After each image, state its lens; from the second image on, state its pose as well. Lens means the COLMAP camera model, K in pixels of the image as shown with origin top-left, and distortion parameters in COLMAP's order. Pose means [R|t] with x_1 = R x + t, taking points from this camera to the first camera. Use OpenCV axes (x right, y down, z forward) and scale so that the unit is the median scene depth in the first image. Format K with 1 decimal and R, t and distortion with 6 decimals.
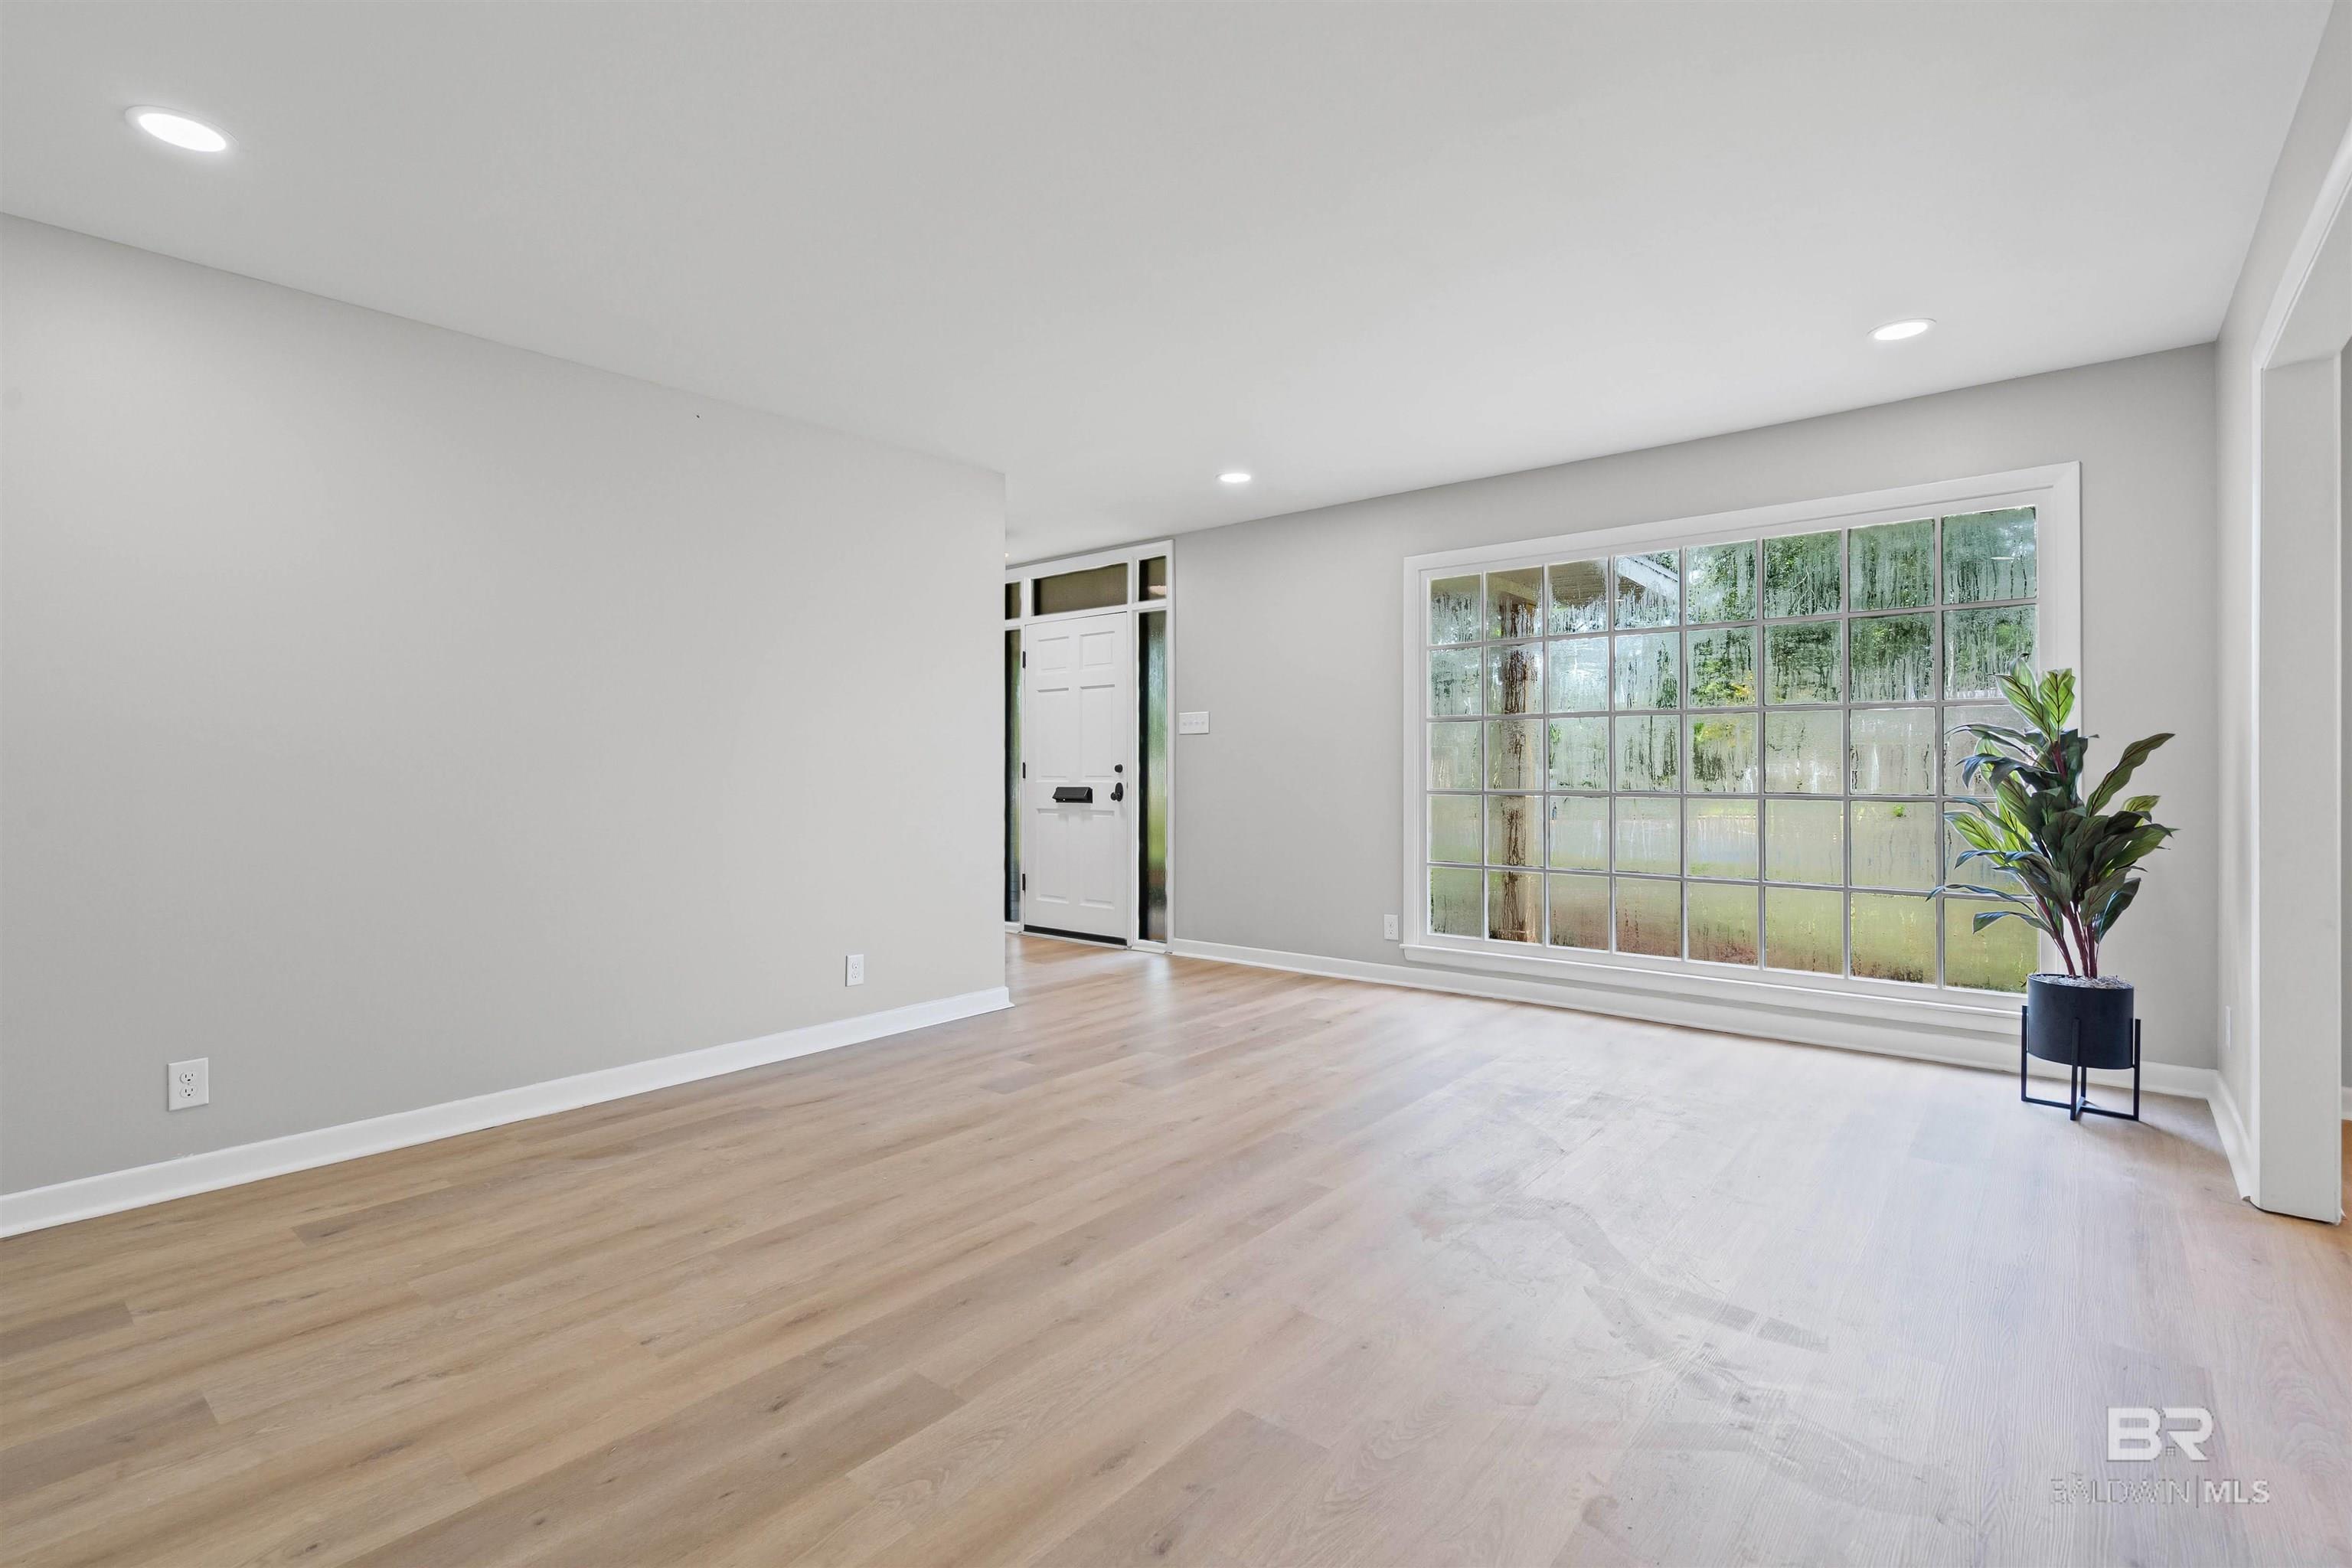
lens RADIAL K [[1082.5, 0, 1176.2], [0, 1082.5, 773.8], [0, 0, 1]] dist [-0.005329, 0.000938]
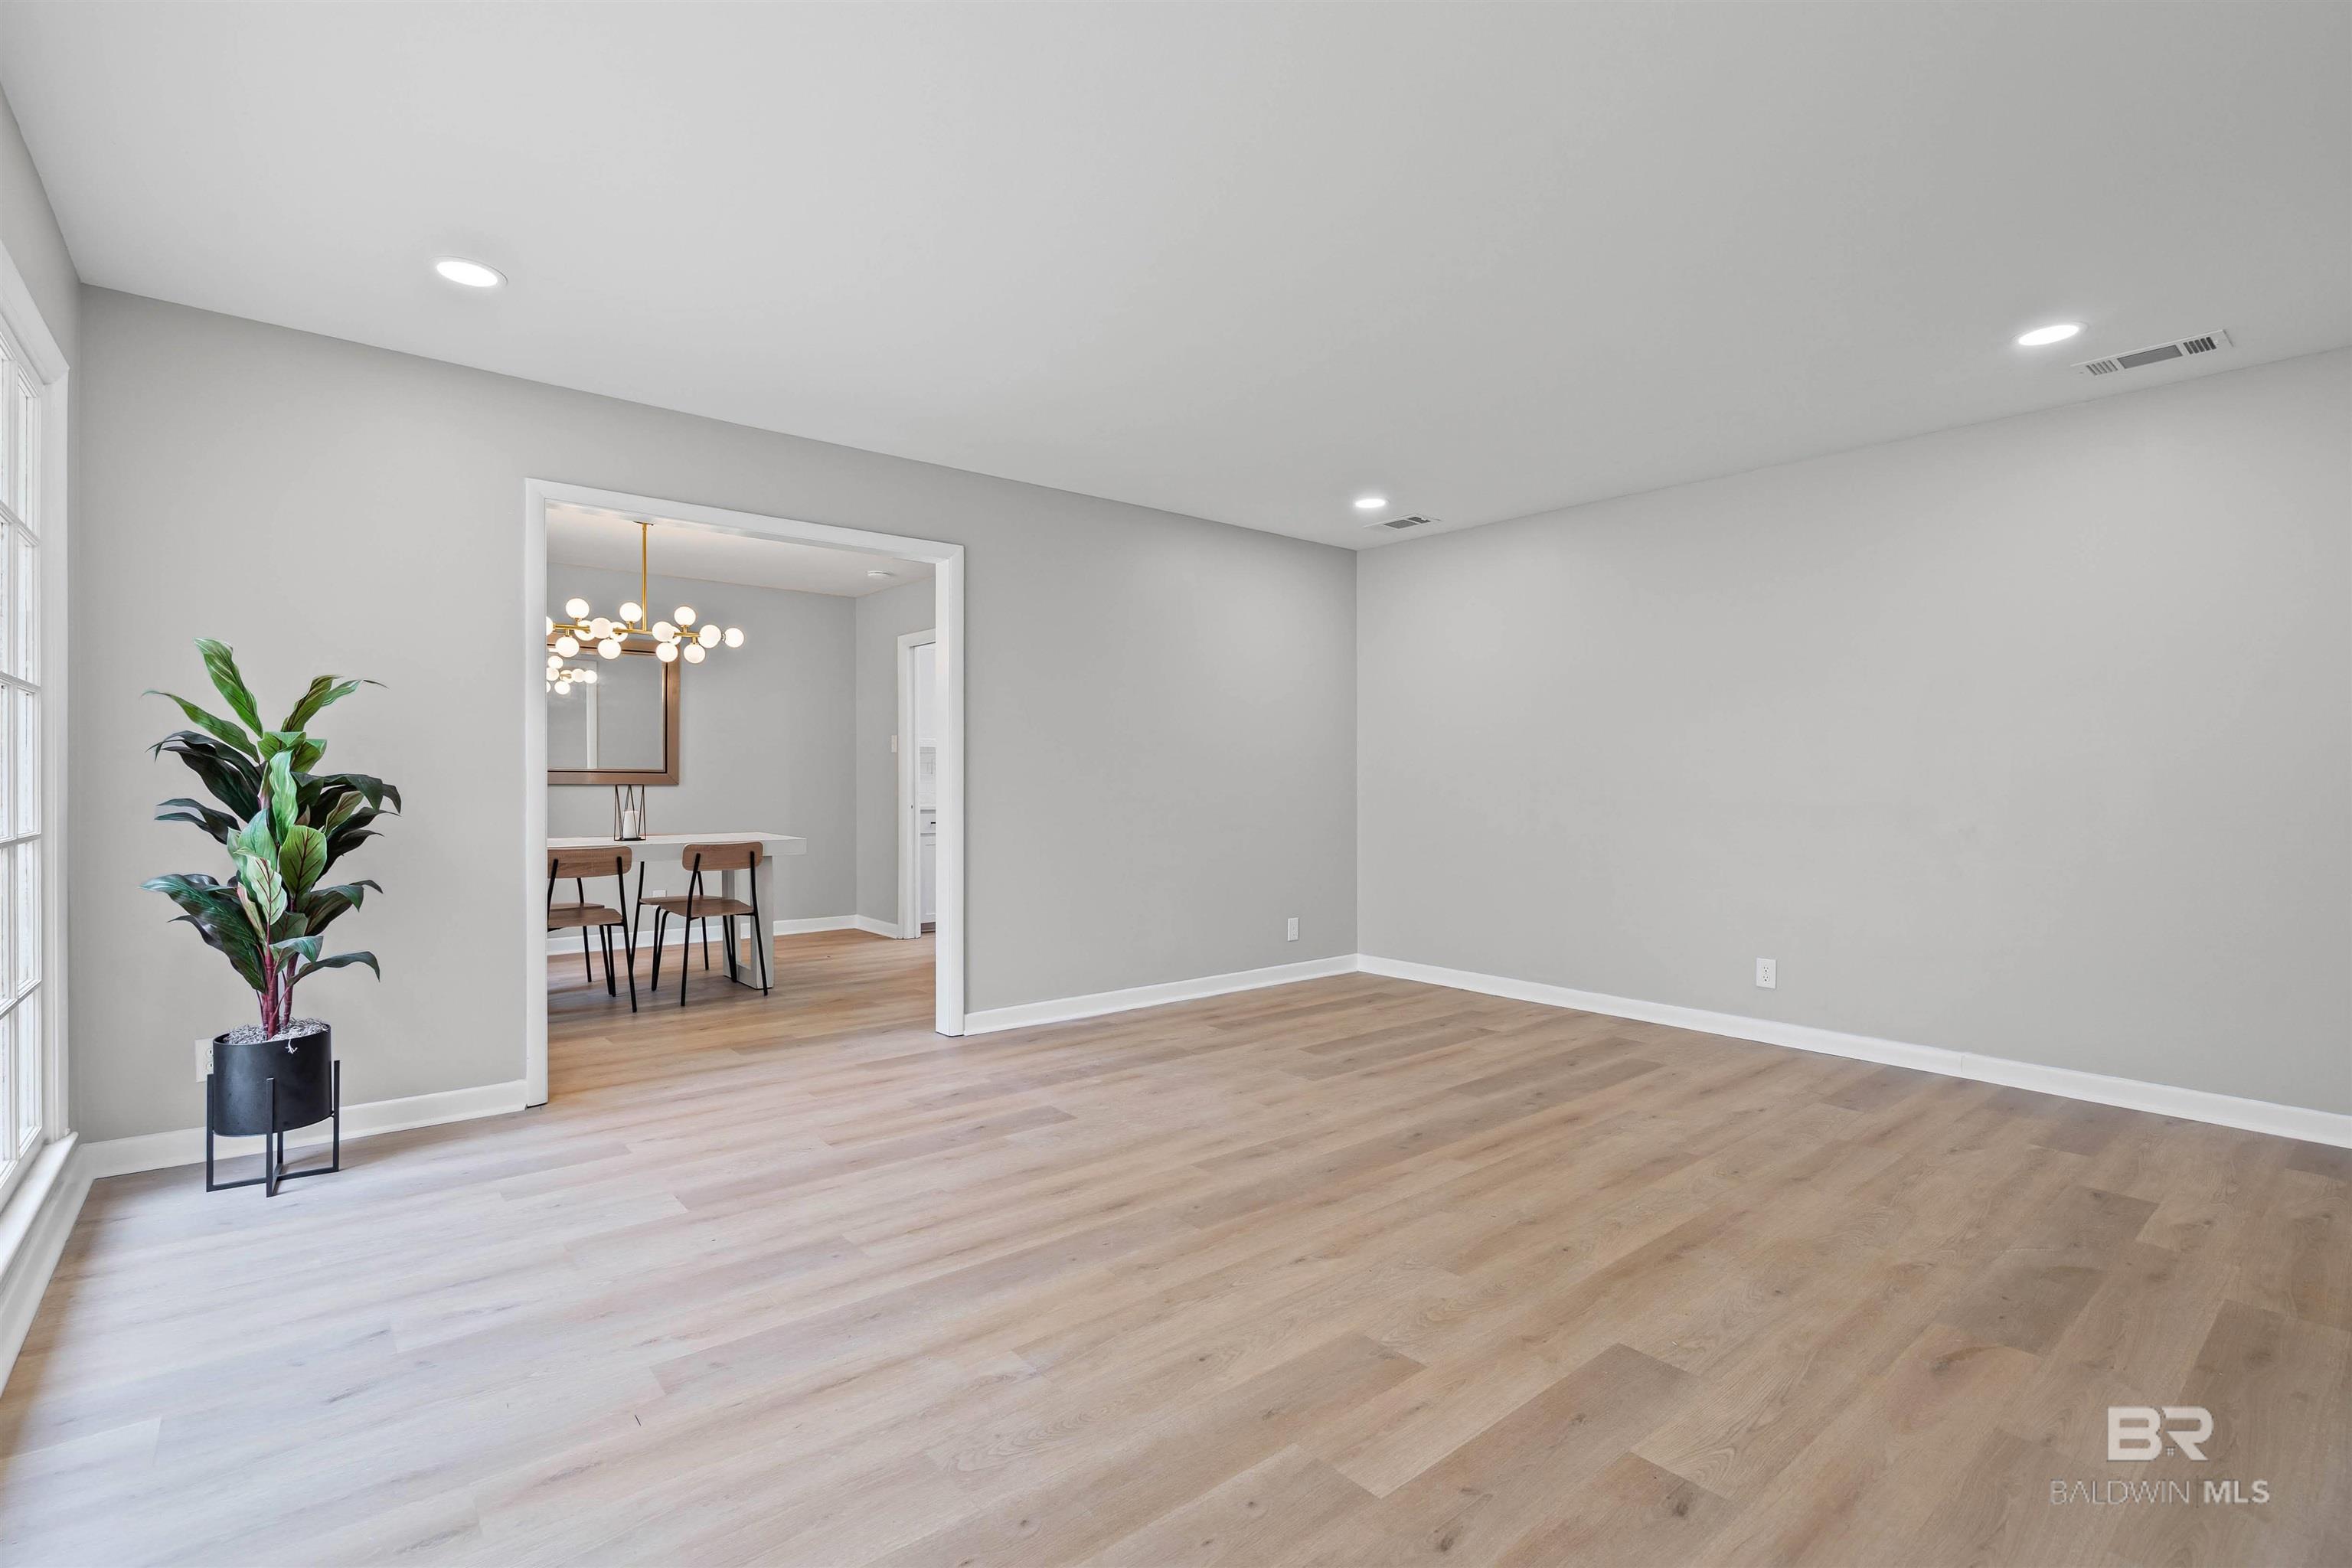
lens RADIAL K [[1082.5, 0, 1173.6], [0, 1082.5, 780.4], [0, 0, 1]] dist [-0.005329, 0.000938]
pose [[-0.983910, 0.002572, 0.178644, -0.032919], [0.003505, 0.999982, 0.004908, -0.012810], [-0.178628, 0.005455, -0.983902, 1.920709]]
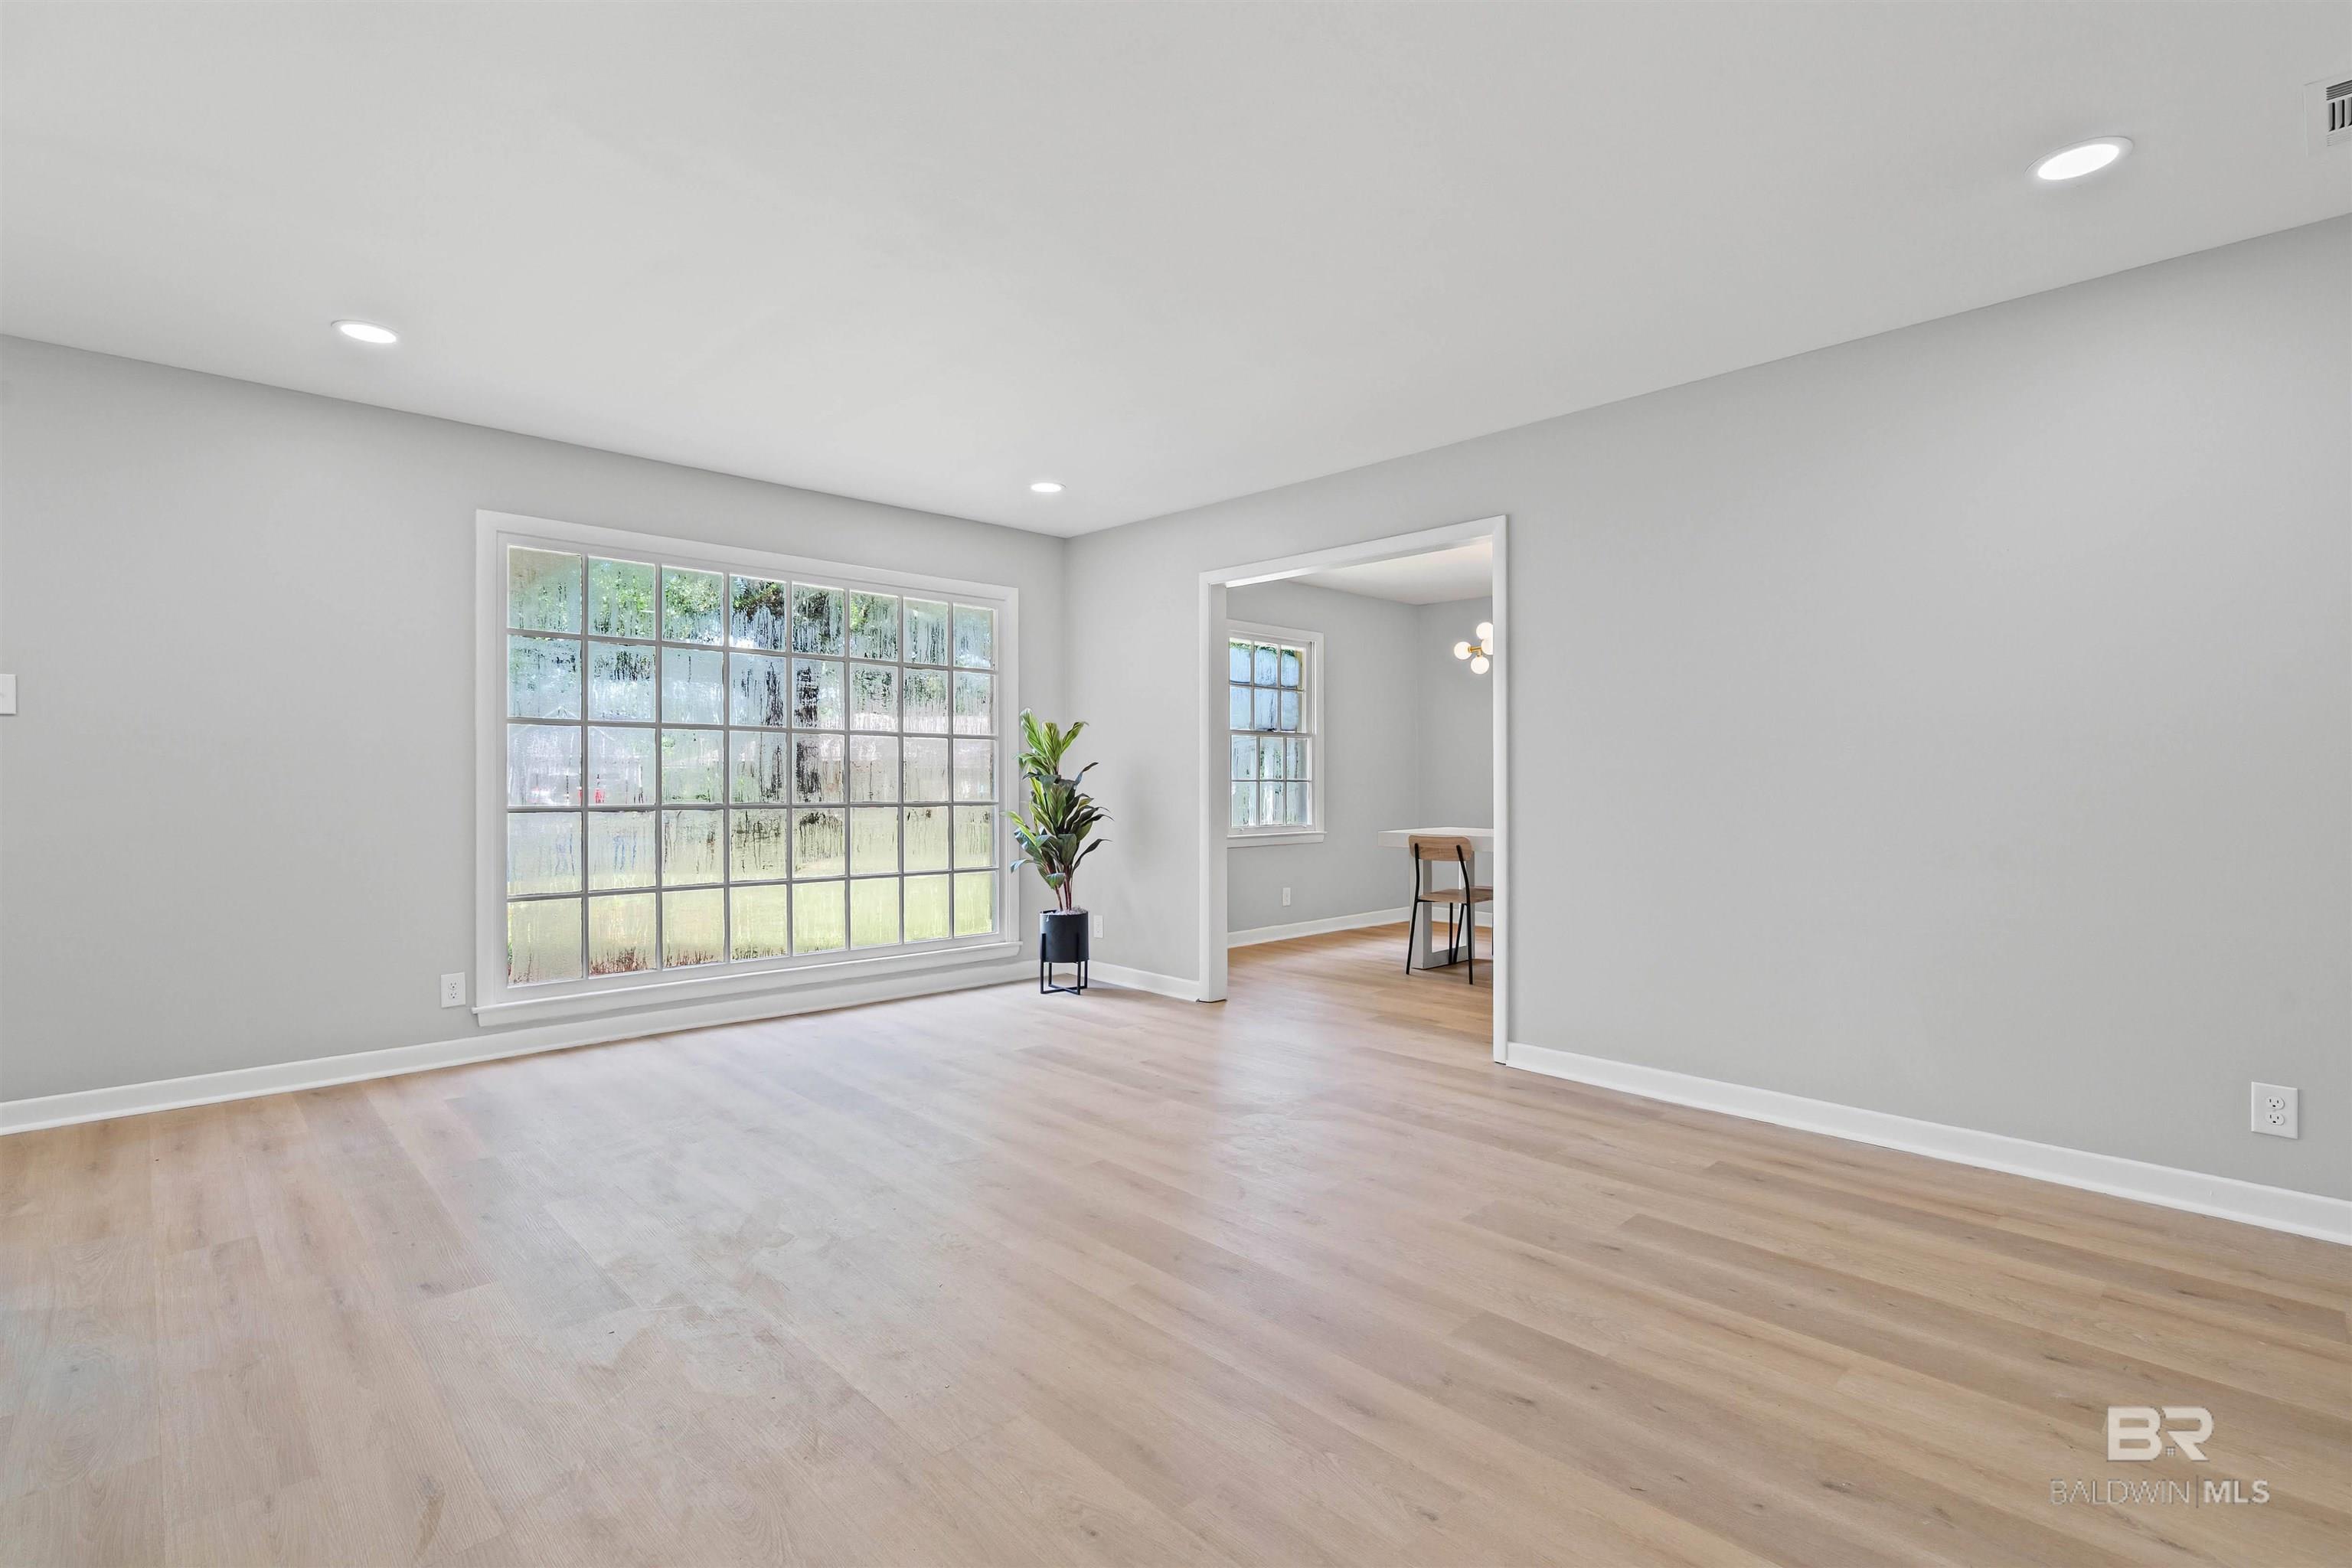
lens RADIAL K [[1082.5, 0, 1139.8], [0, 1082.5, 791.0], [0, 0, 1]] dist [-0.005329, 0.000938]
pose [[0.127234, -0.006344, 0.991852, -0.874757], [0.004264, 0.999974, 0.005849, -0.000838], [-0.991864, 0.003485, 0.127258, 0.753206]]
